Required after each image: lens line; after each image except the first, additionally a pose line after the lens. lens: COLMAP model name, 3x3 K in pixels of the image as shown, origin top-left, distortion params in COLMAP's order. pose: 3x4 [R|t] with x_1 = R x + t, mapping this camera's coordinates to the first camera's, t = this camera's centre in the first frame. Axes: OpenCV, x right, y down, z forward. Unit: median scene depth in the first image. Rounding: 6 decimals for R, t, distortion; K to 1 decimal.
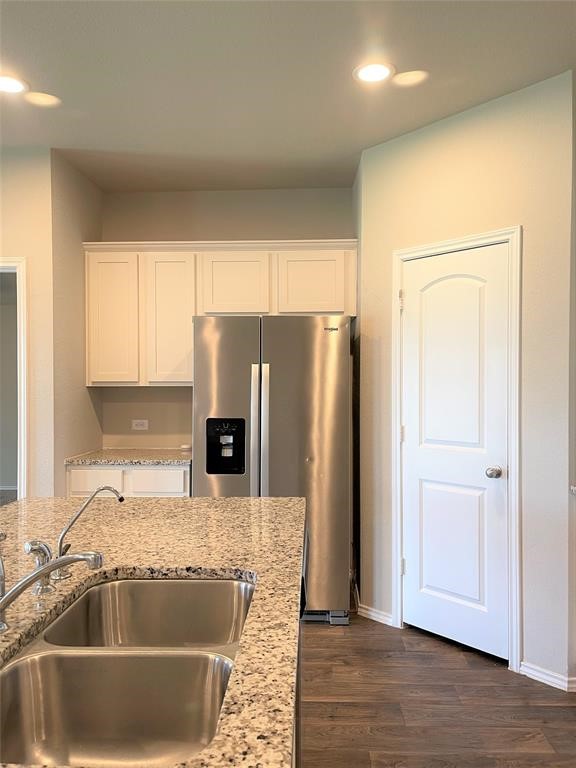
lens RADIAL K [[598.7, 0, 288.0], [0, 598.7, 384.0], [0, 0, 1]] dist [0.009774, -0.108908]
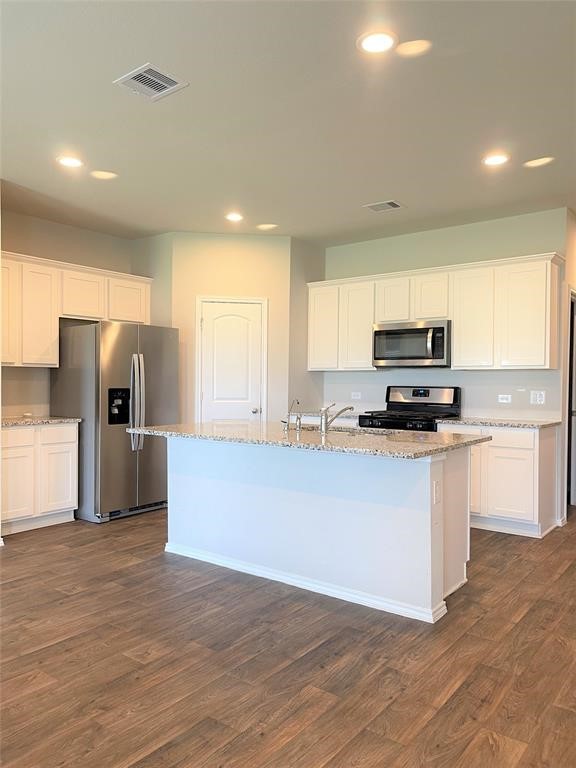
lens RADIAL K [[598.7, 0, 288.0], [0, 598.7, 384.0], [0, 0, 1]] dist [0.009774, -0.108908]
pose [[0.516681, 0.005214, 0.856162, -1.206576], [-0.006958, 0.999974, -0.001890, 0.046625], [-0.856150, -0.004981, 0.516704, -0.173281]]
